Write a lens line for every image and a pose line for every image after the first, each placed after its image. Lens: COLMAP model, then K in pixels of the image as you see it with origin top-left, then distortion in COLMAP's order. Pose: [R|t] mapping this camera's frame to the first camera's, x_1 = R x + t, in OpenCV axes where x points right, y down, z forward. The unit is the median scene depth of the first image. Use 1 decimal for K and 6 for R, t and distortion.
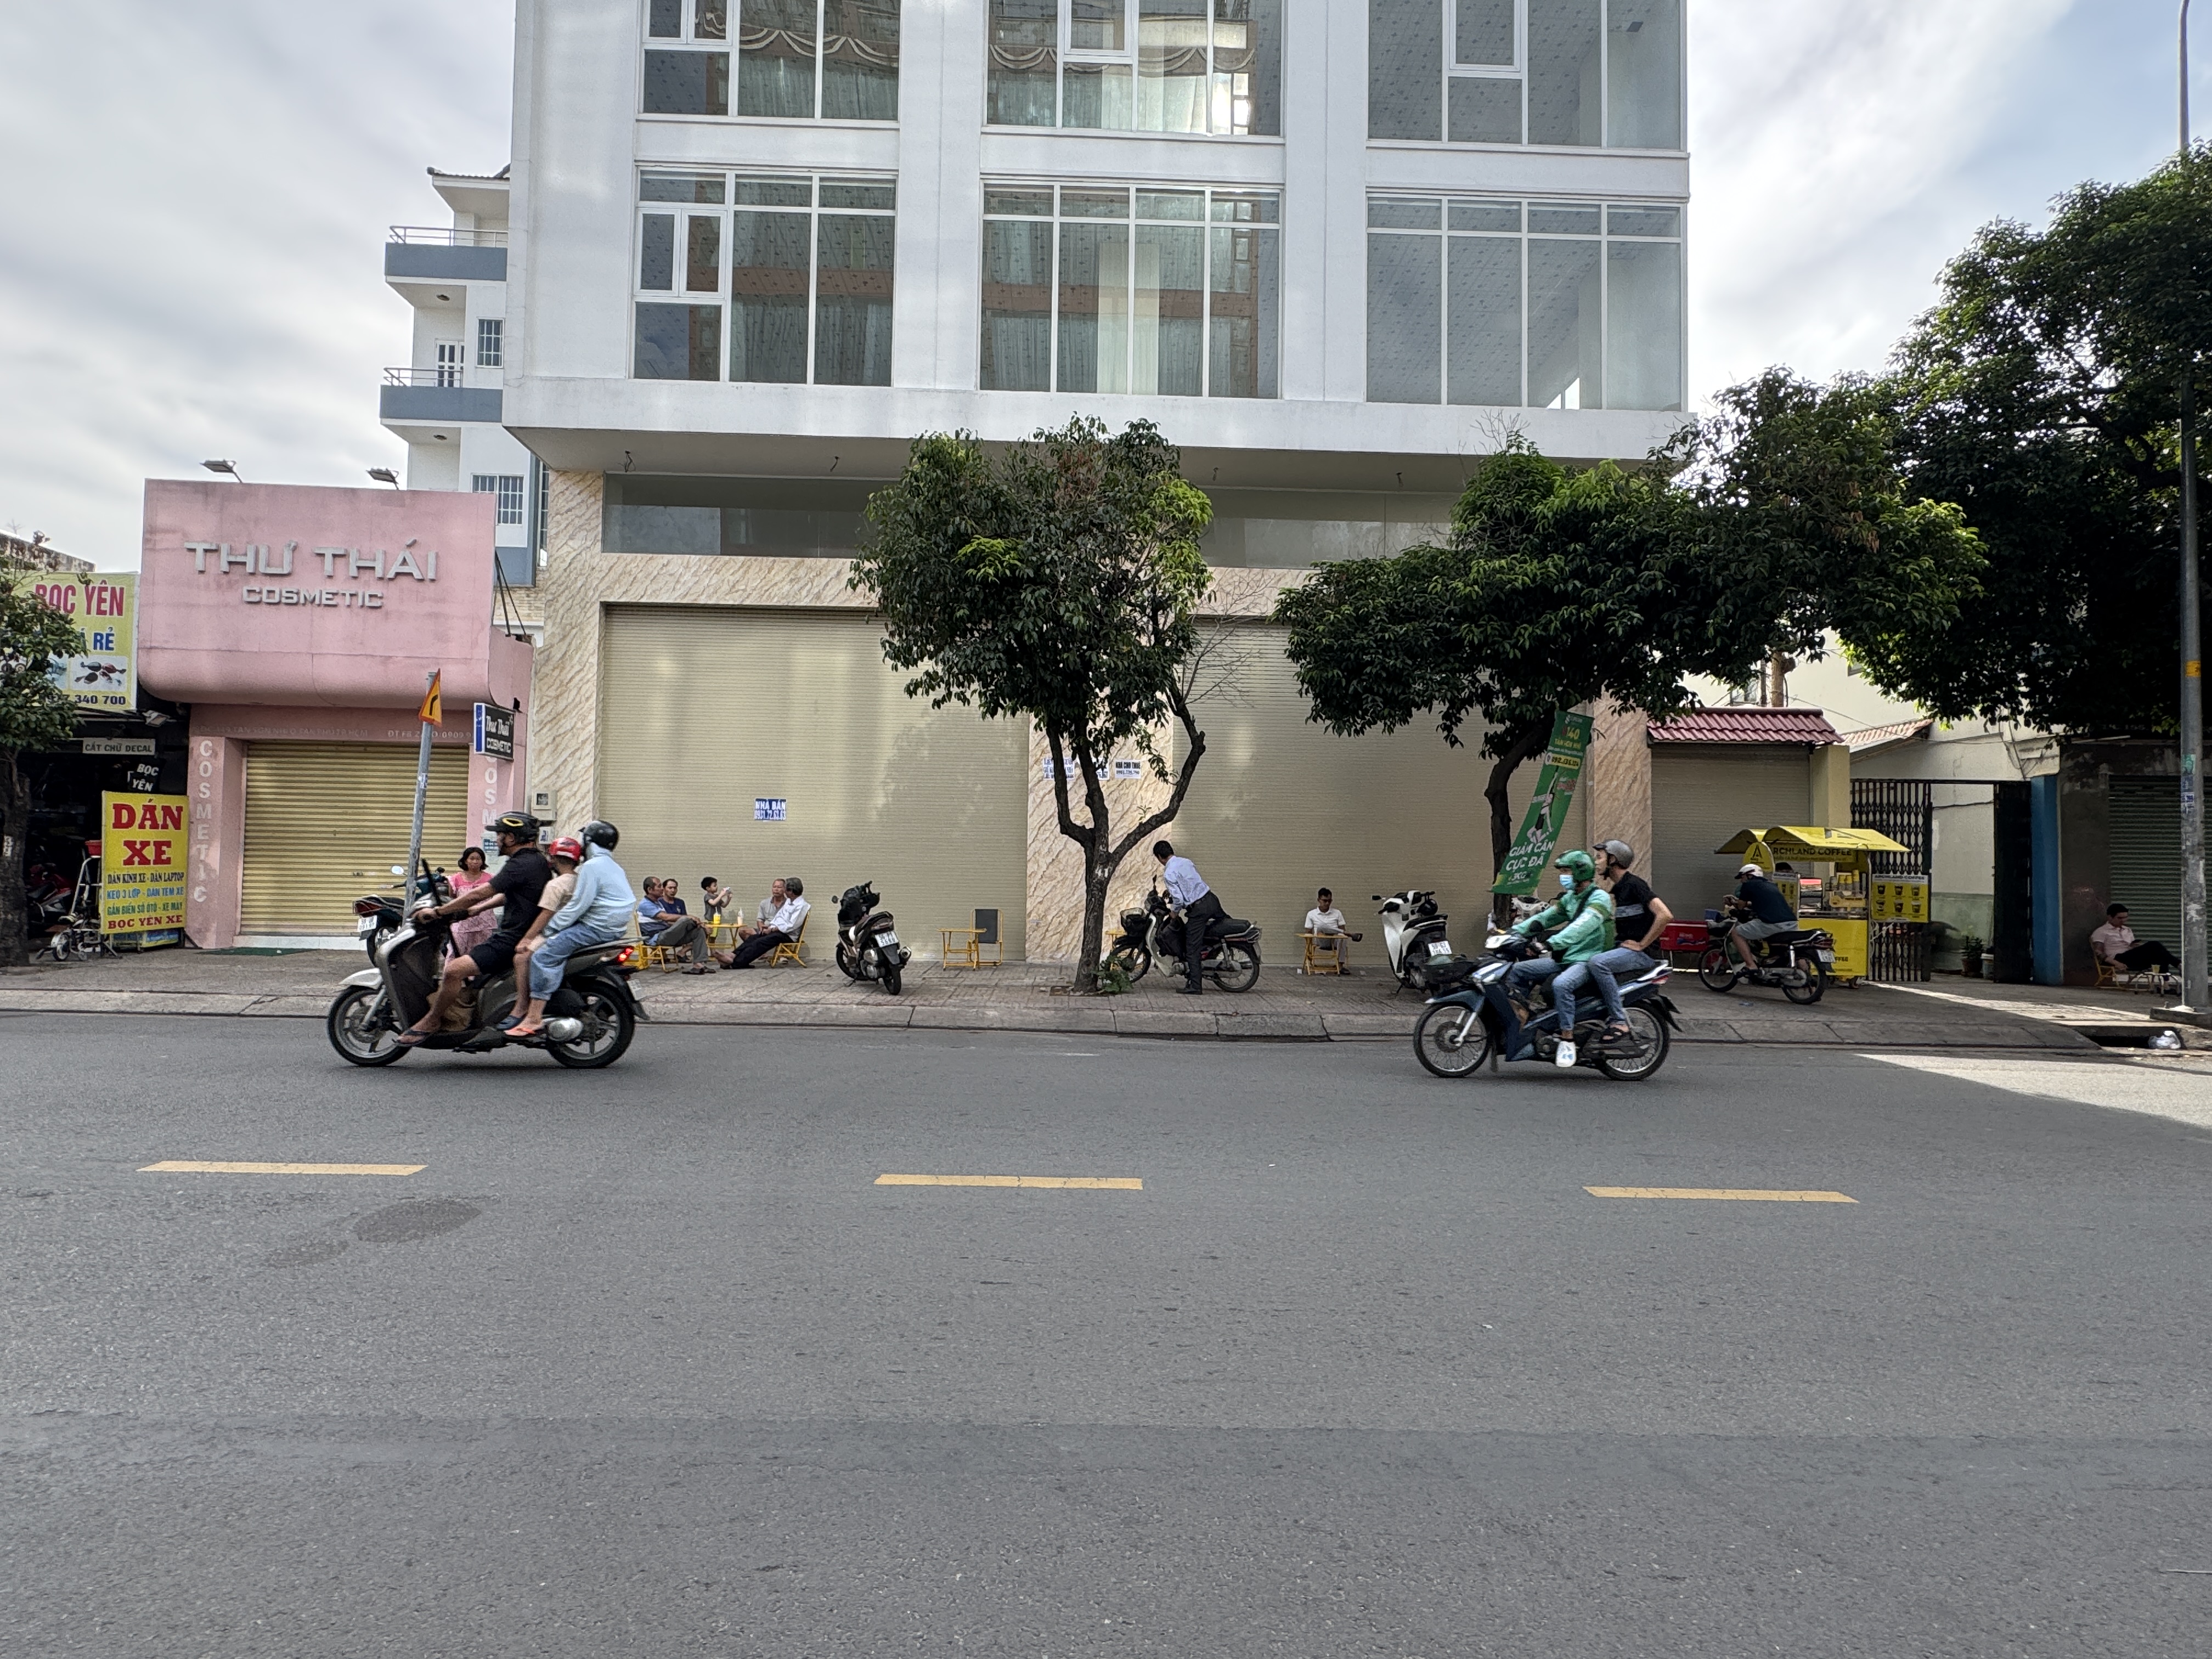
lens RADIAL K [[1167.5, 0, 1105.0], [0, 1167.5, 832.4], [0, 0, 1]] dist [-0.002372, 0.000051]
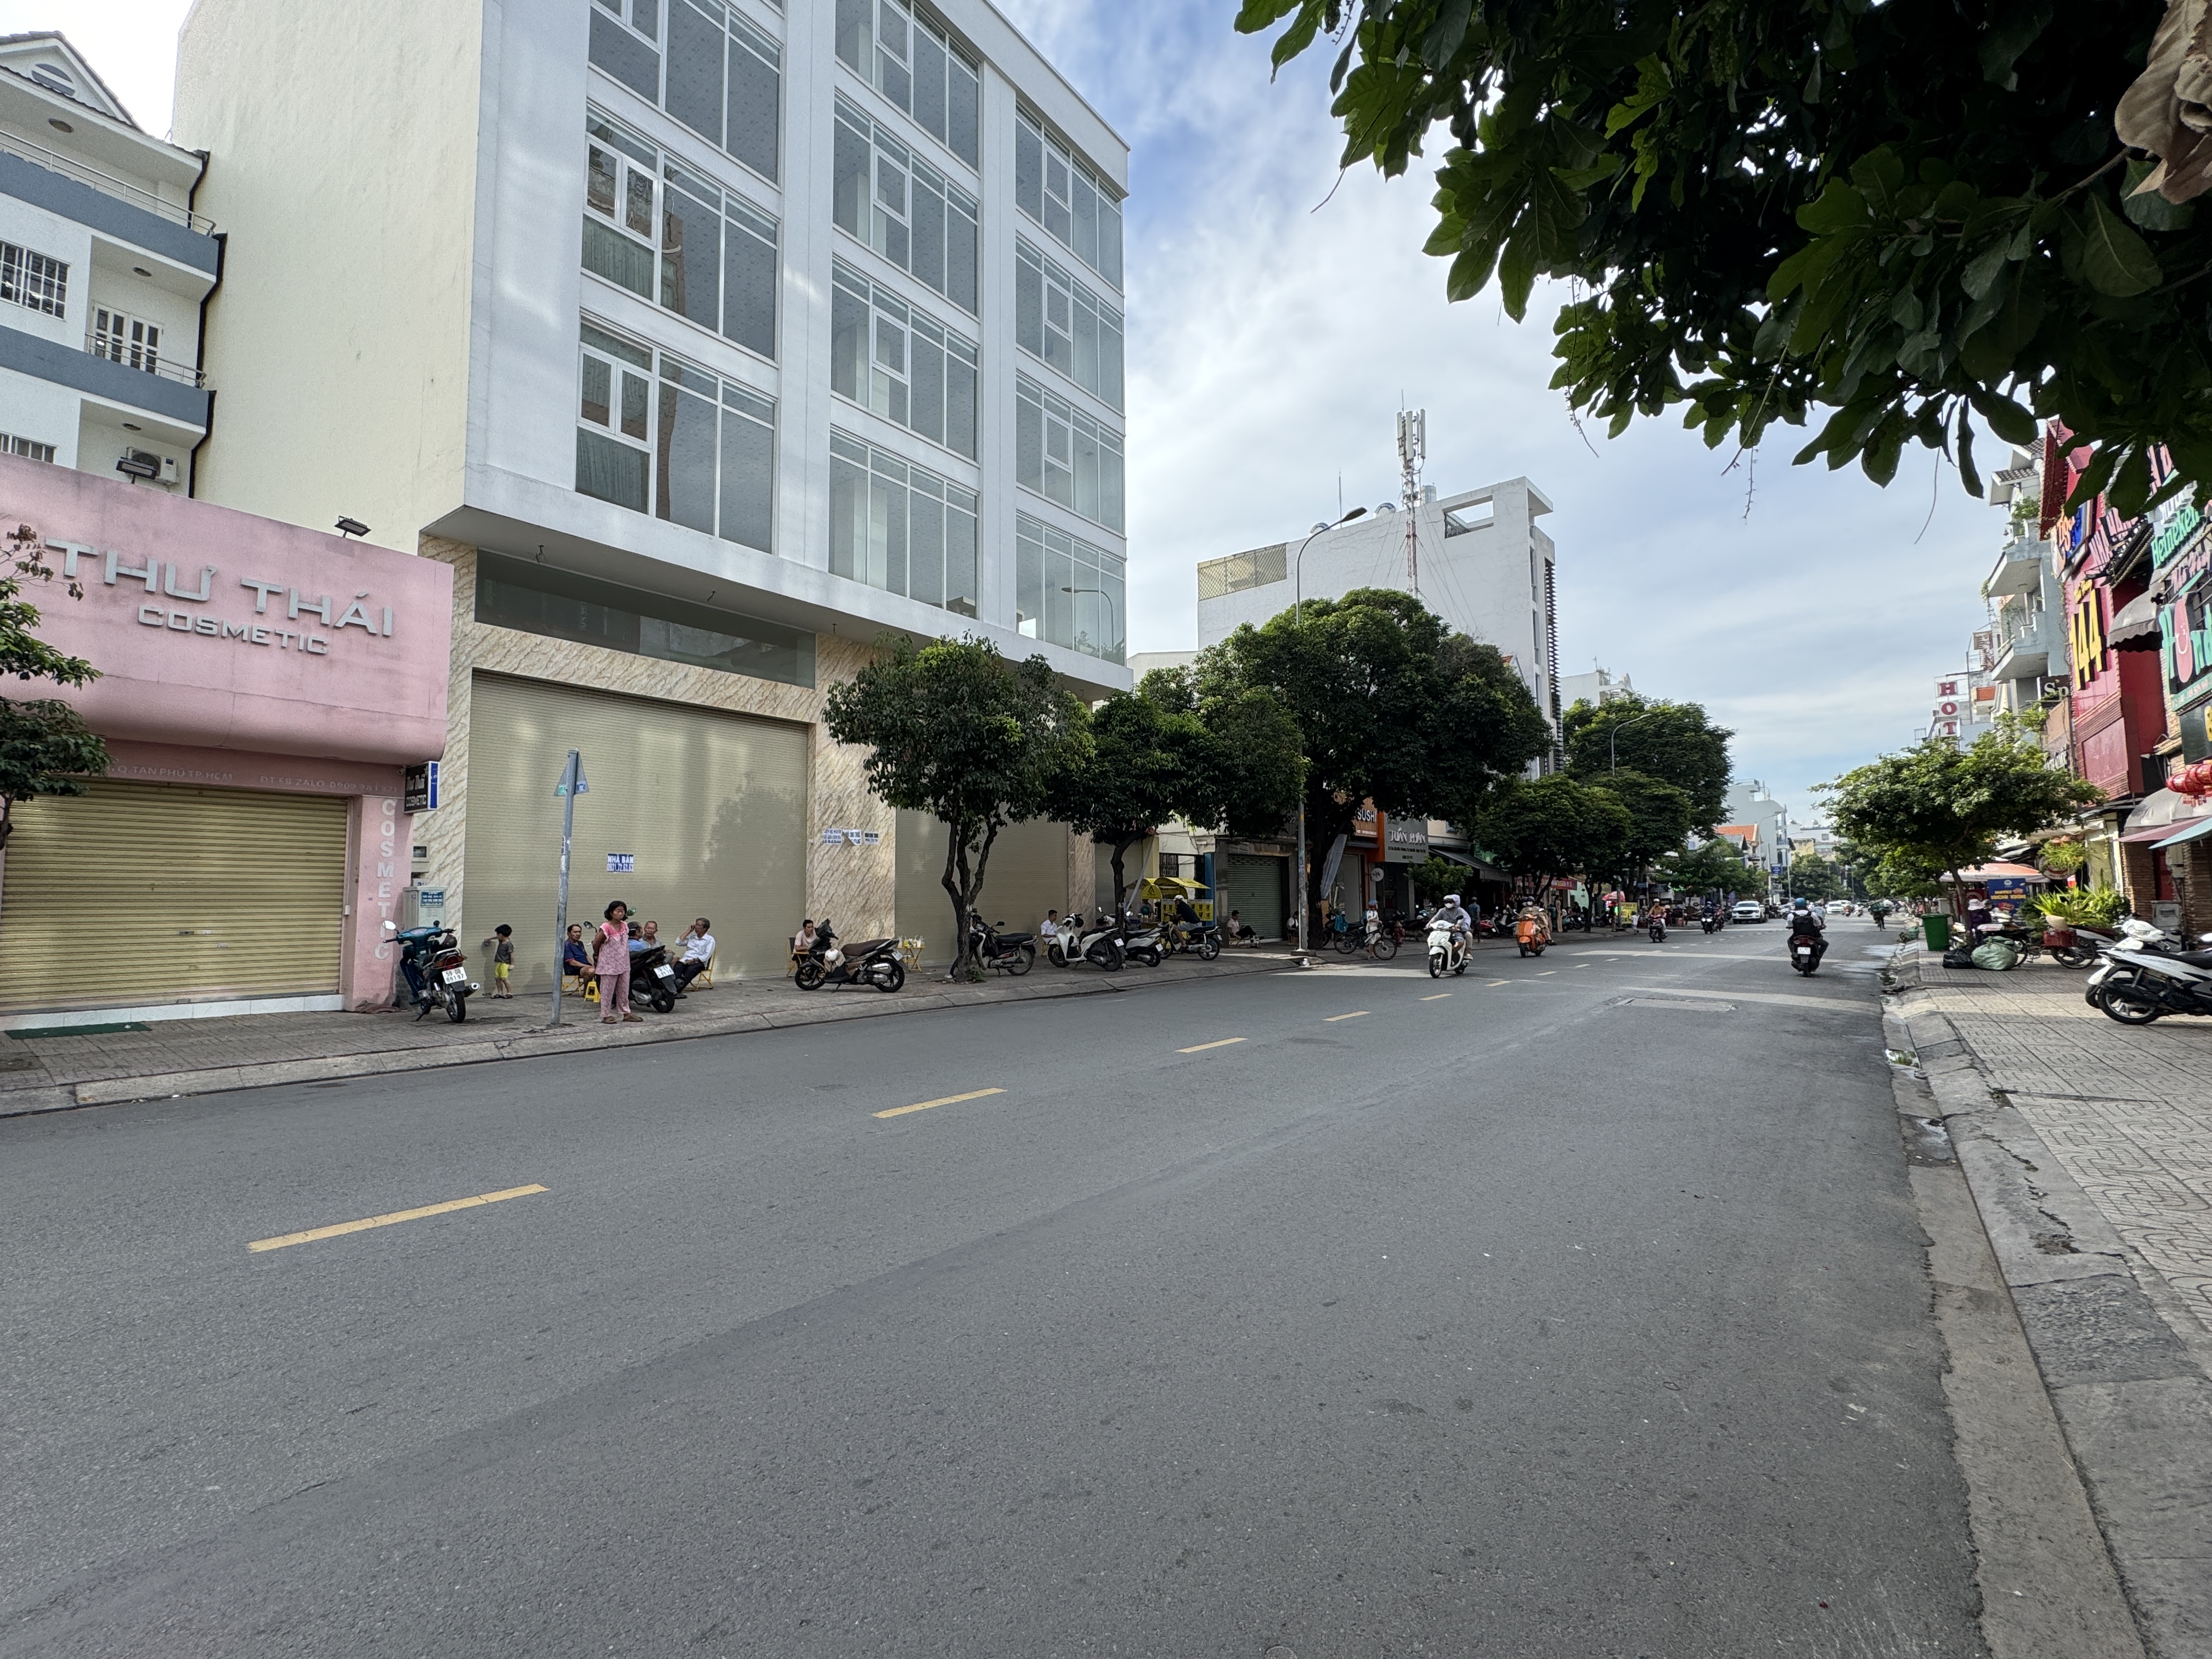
lens RADIAL K [[964.2, 0, 1101.2], [0, 964.2, 828.3], [0, 0, 1]] dist [0.001576, -0.000014]
pose [[0.641477, 0.037391, 0.766231, -0.785861], [-0.011112, 0.999160, -0.039454, -0.022801], [-0.767062, 0.016794, 0.641353, -0.009773]]
